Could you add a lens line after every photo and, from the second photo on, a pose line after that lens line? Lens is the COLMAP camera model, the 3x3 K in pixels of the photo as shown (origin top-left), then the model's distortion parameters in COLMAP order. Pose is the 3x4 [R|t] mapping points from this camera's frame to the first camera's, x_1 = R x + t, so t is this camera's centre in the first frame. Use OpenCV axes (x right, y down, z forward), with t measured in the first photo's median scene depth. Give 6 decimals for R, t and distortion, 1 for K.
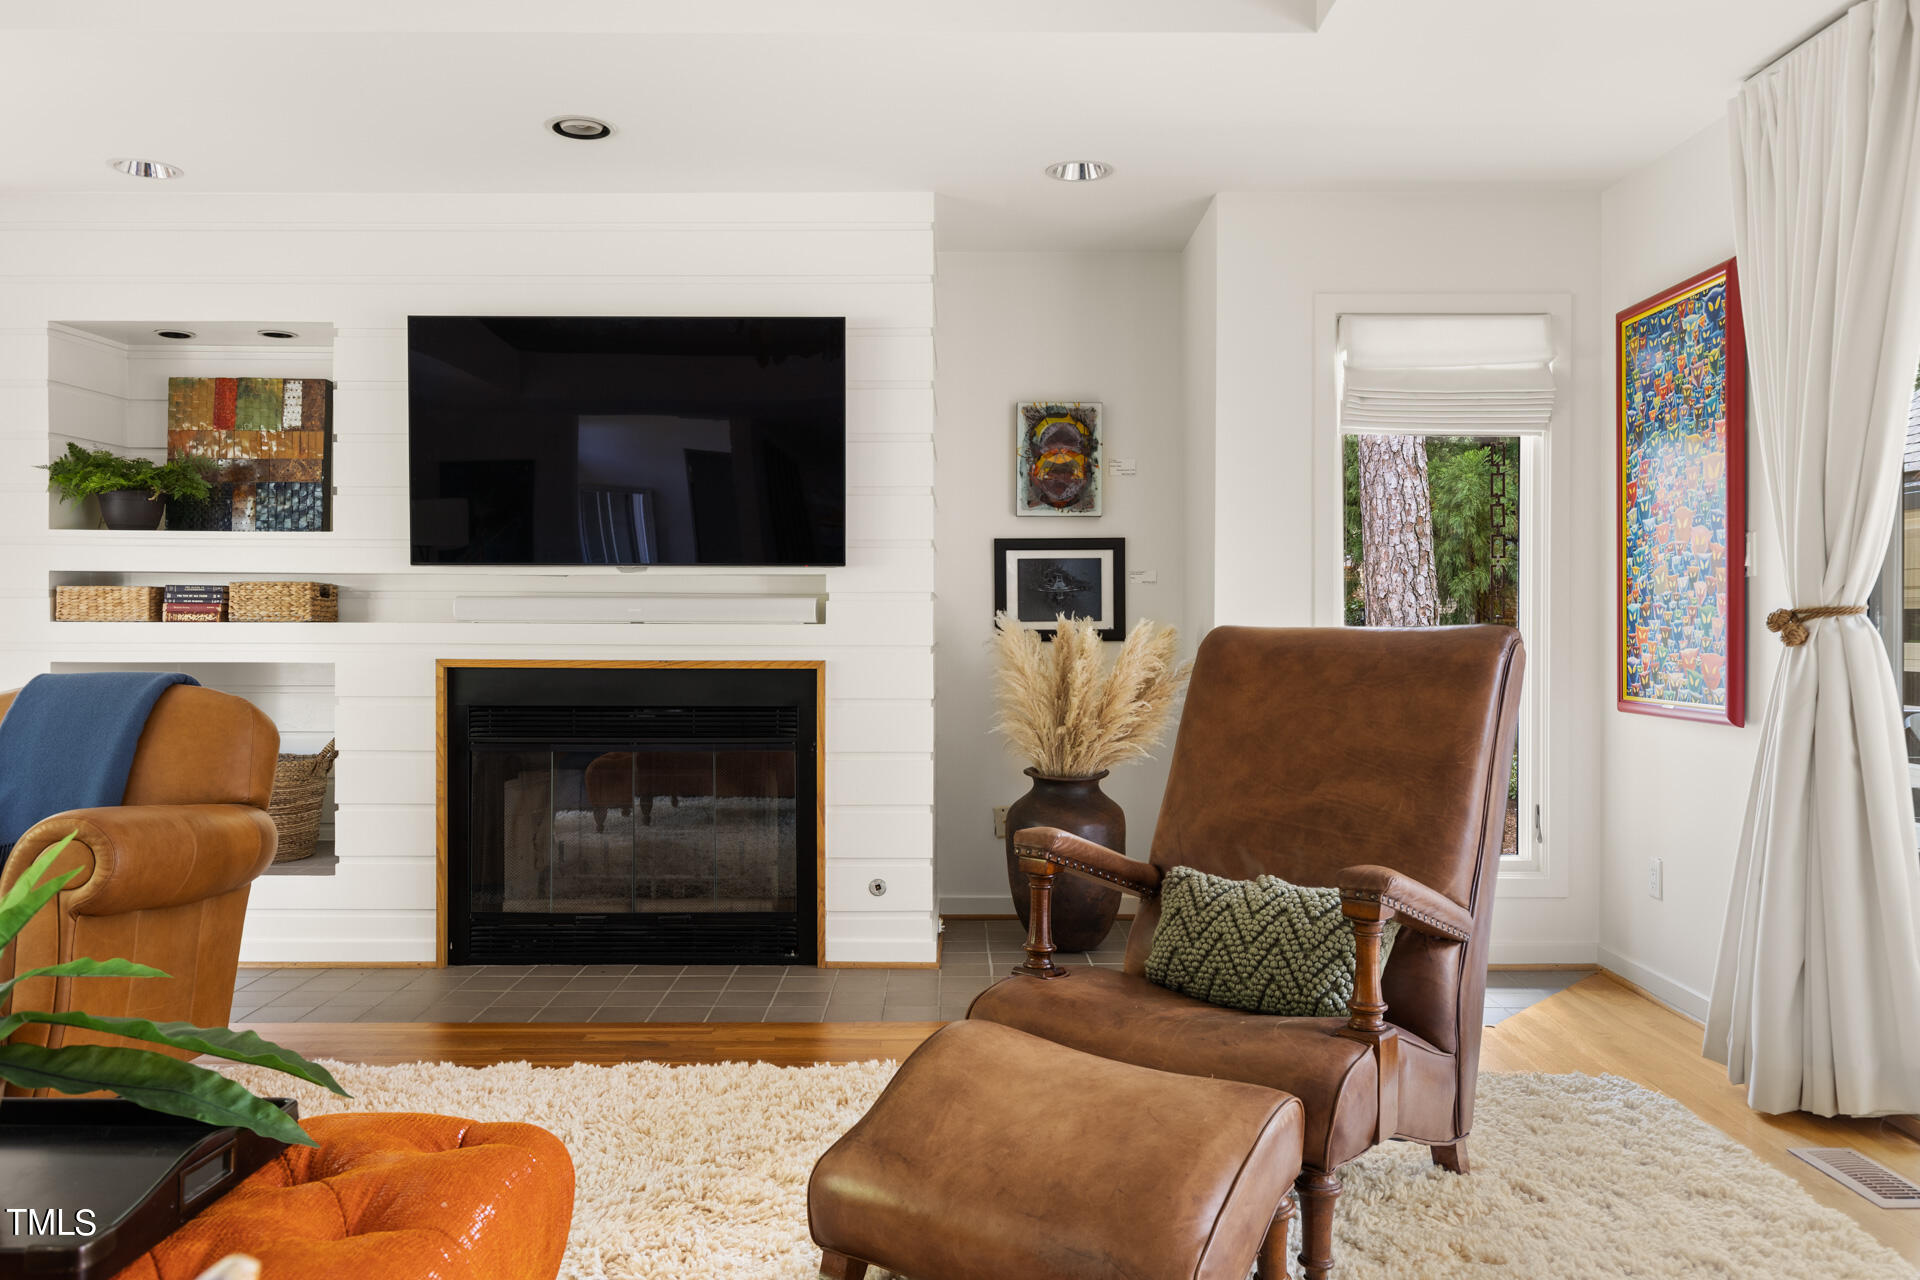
lens RADIAL K [[1373.6, 0, 996.2], [0, 1373.6, 643.5], [0, 0, 1]] dist [0.003462, -0.005869]
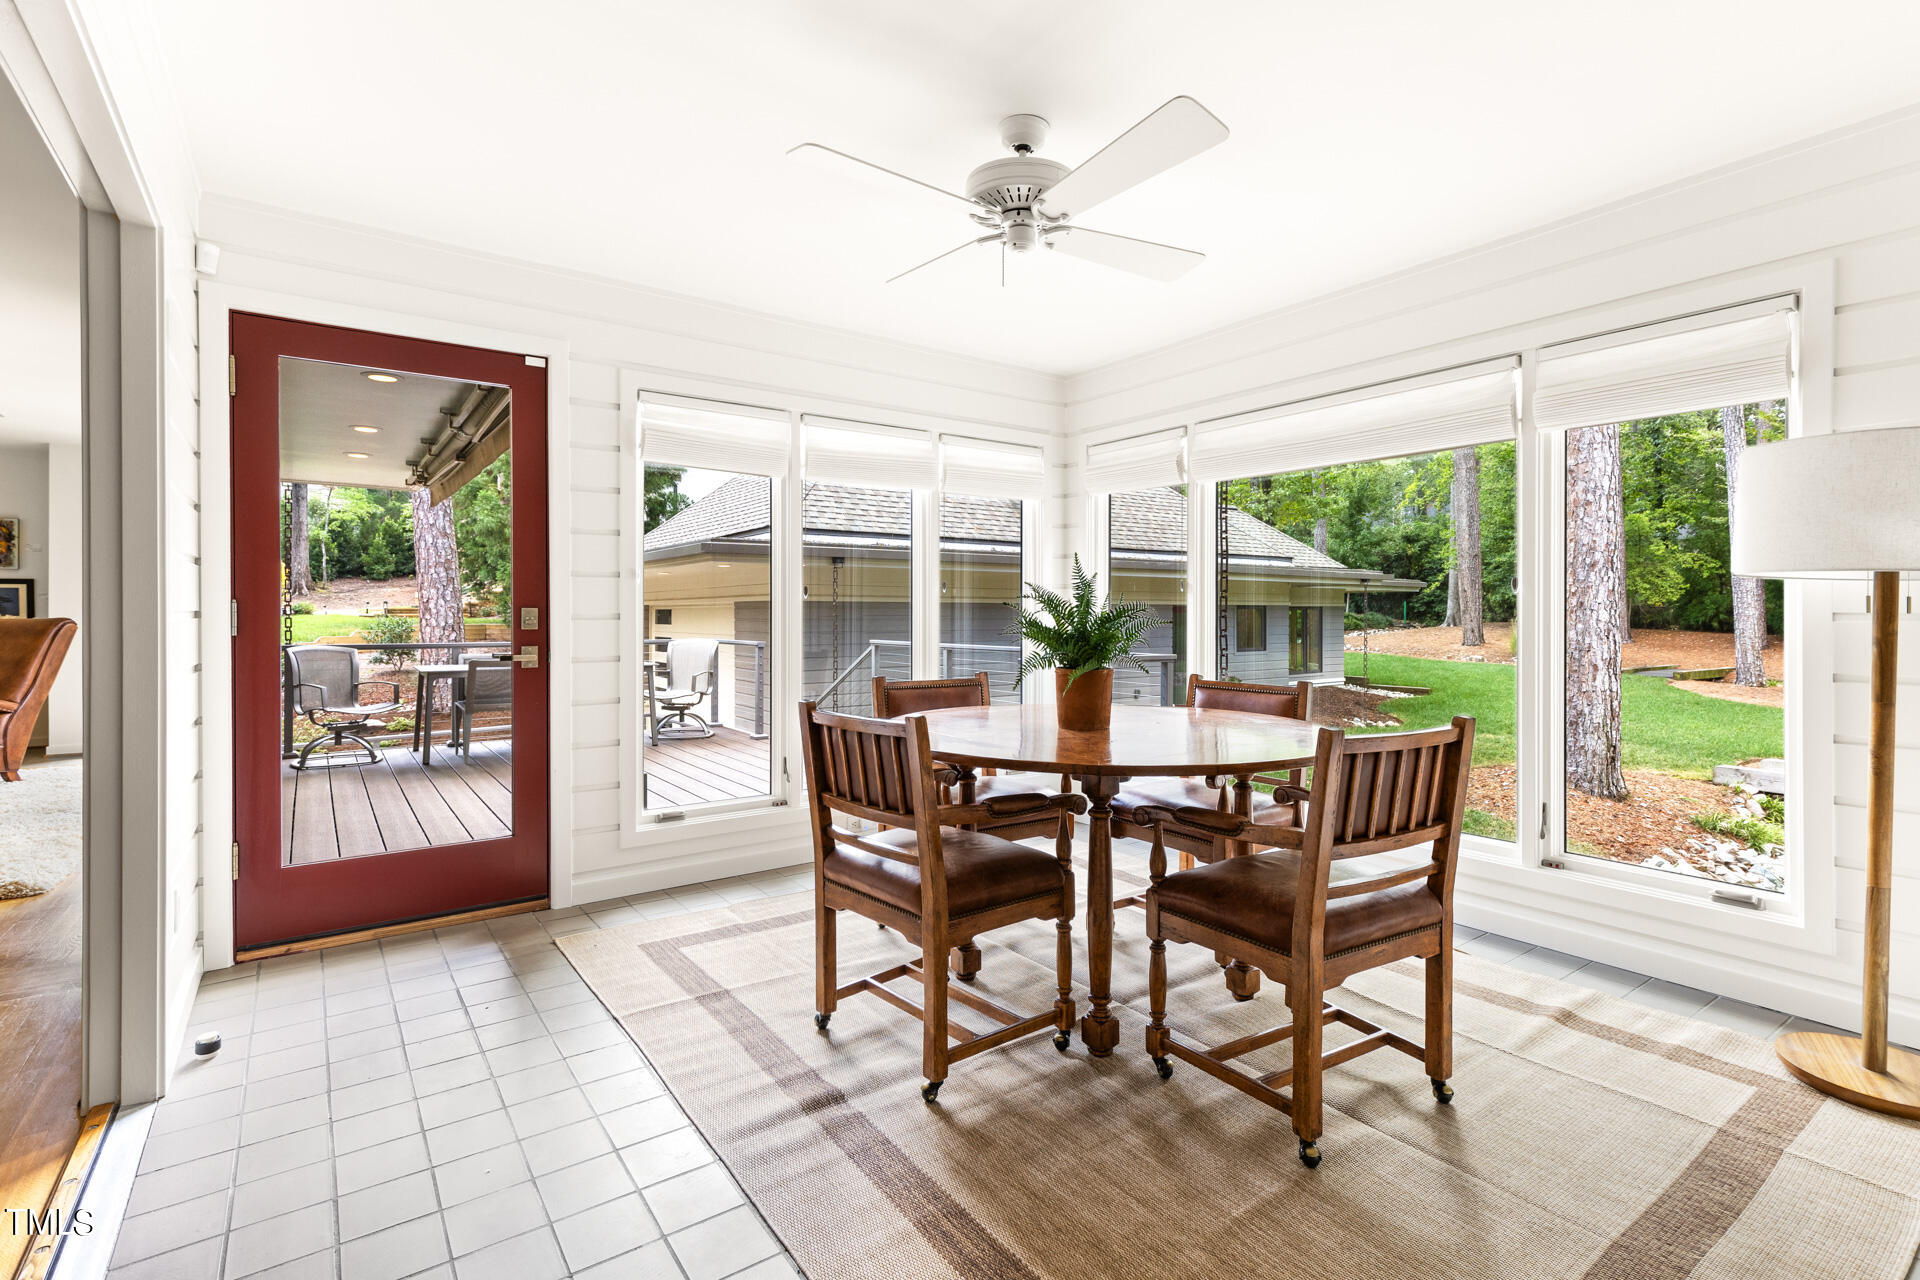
lens RADIAL K [[895.4, 0, 969.9], [0, 895.4, 619.7], [0, 0, 1]] dist [0.008359, -0.001429]
pose [[0.813680, -0.003874, 0.581300, 0.568592], [0.009586, 0.999931, -0.006755, 0.016244], [-0.581234, 0.011069, 0.813661, -1.282507]]
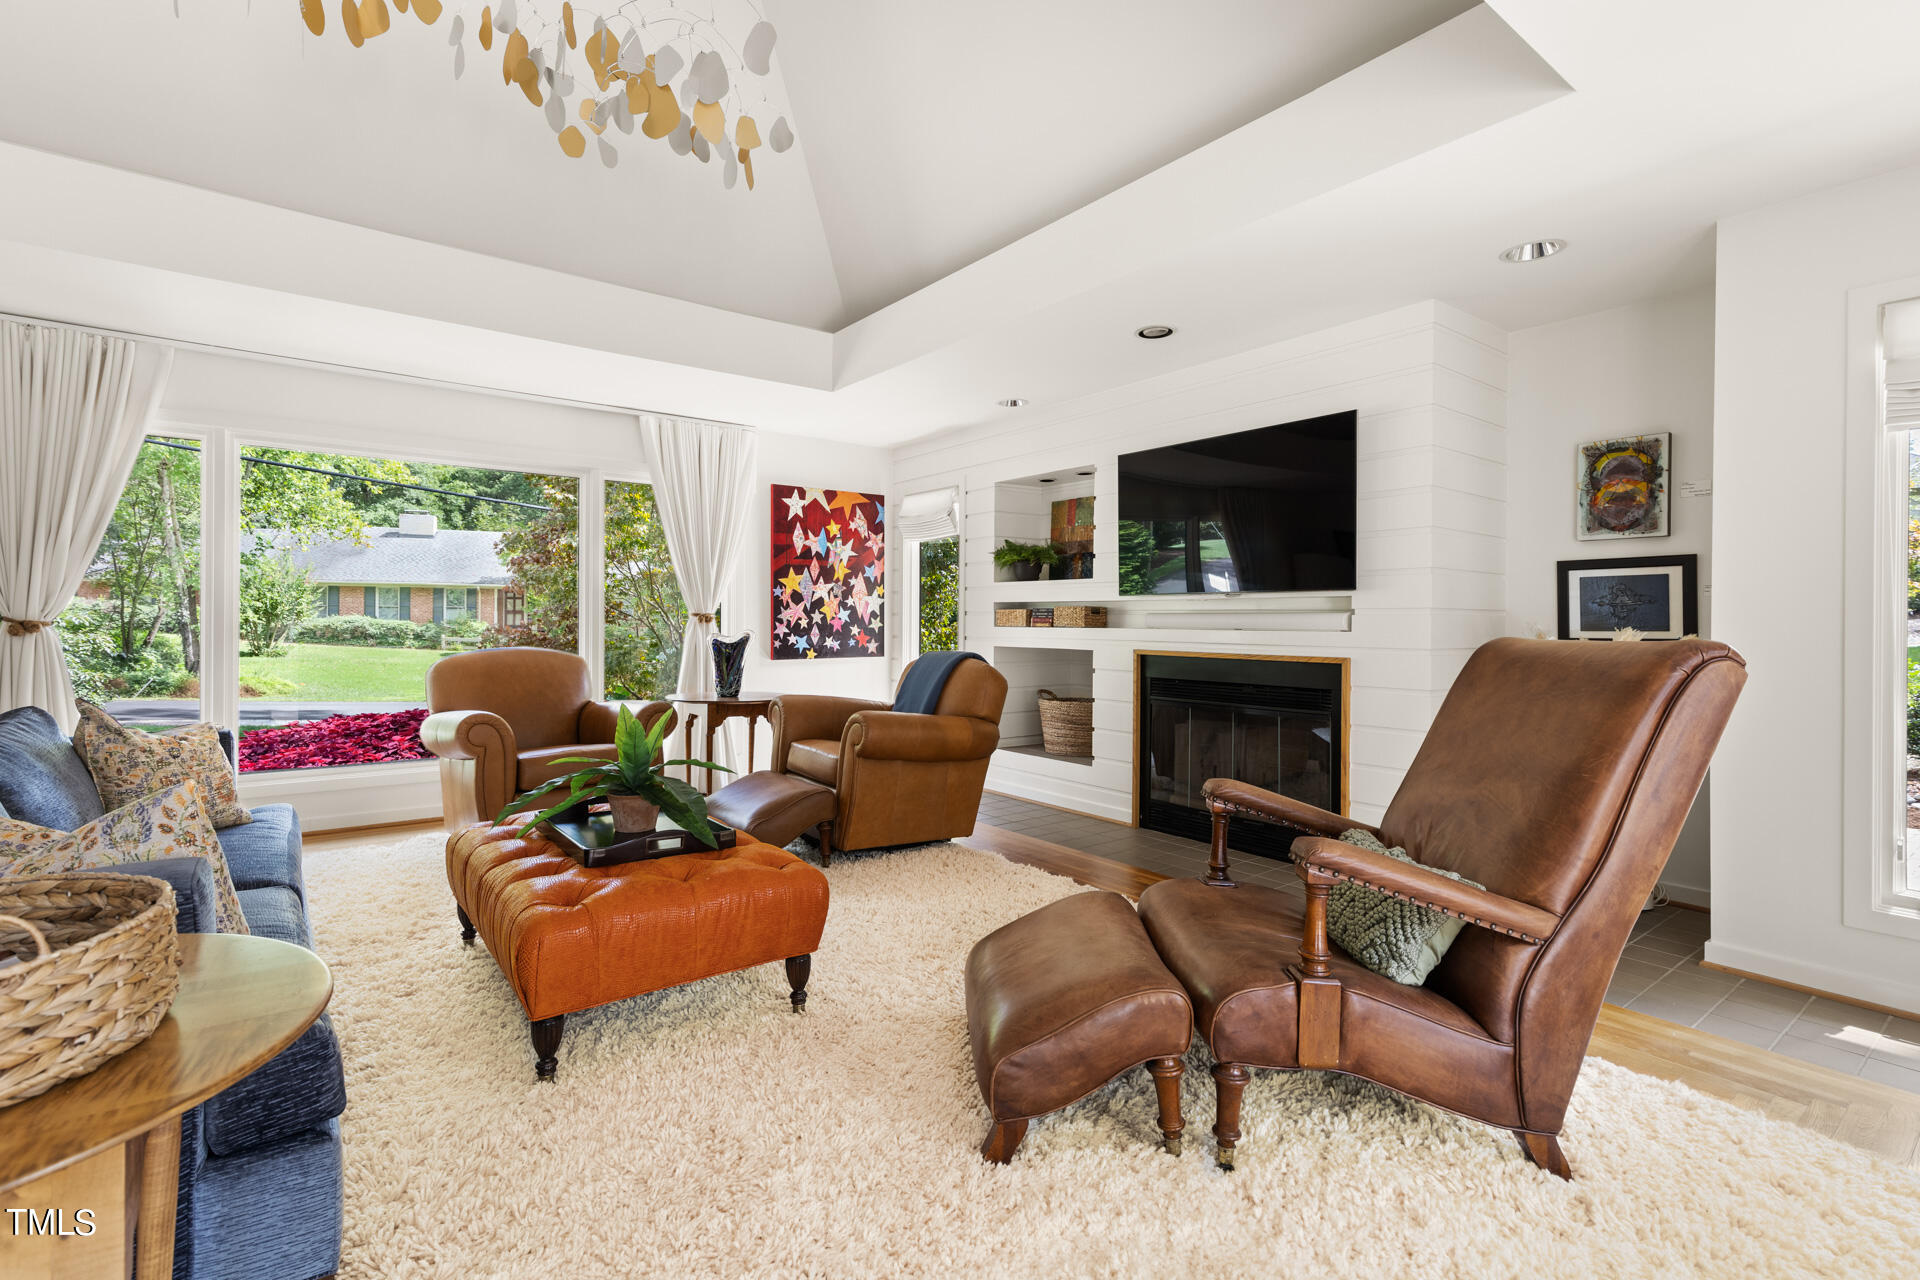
lens RADIAL K [[895.4, 0, 954.0], [0, 895.4, 625.3], [0, 0, 1]] dist [0.008359, -0.001429]
pose [[0.602868, 0.004860, -0.797826, 0.361561], [-0.017564, 0.999820, -0.007182, -0.007197], [0.797648, 0.018342, 0.602844, 0.135630]]
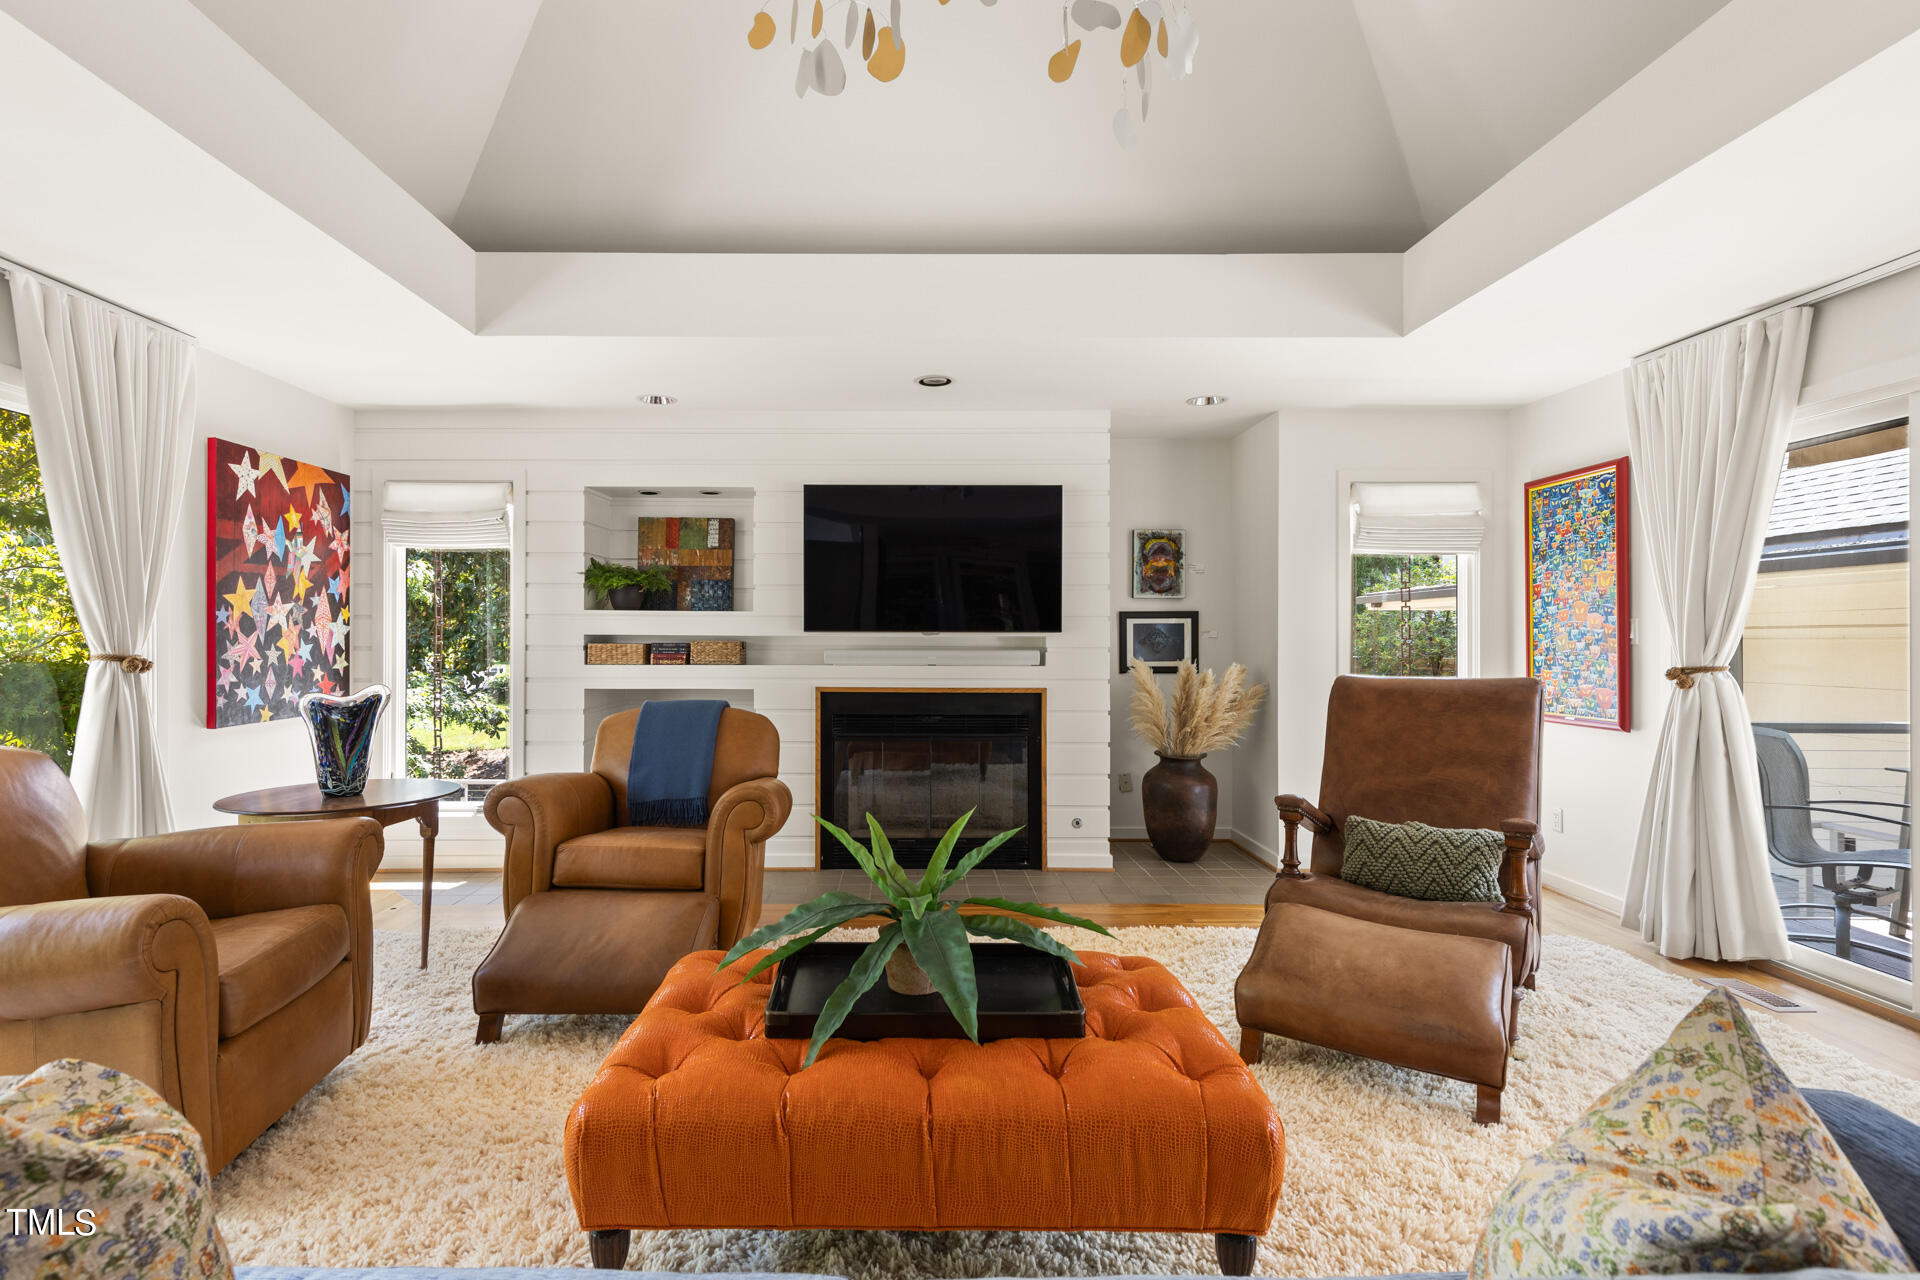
lens RADIAL K [[895.4, 0, 953.9], [0, 895.4, 643.1], [0, 0, 1]] dist [0.008359, -0.001429]
pose [[0.999992, 0.000065, -0.004096, -0.233895], [-0.000121, 0.999905, -0.013788, -0.027390], [0.004095, 0.013788, 0.999897, -0.099139]]
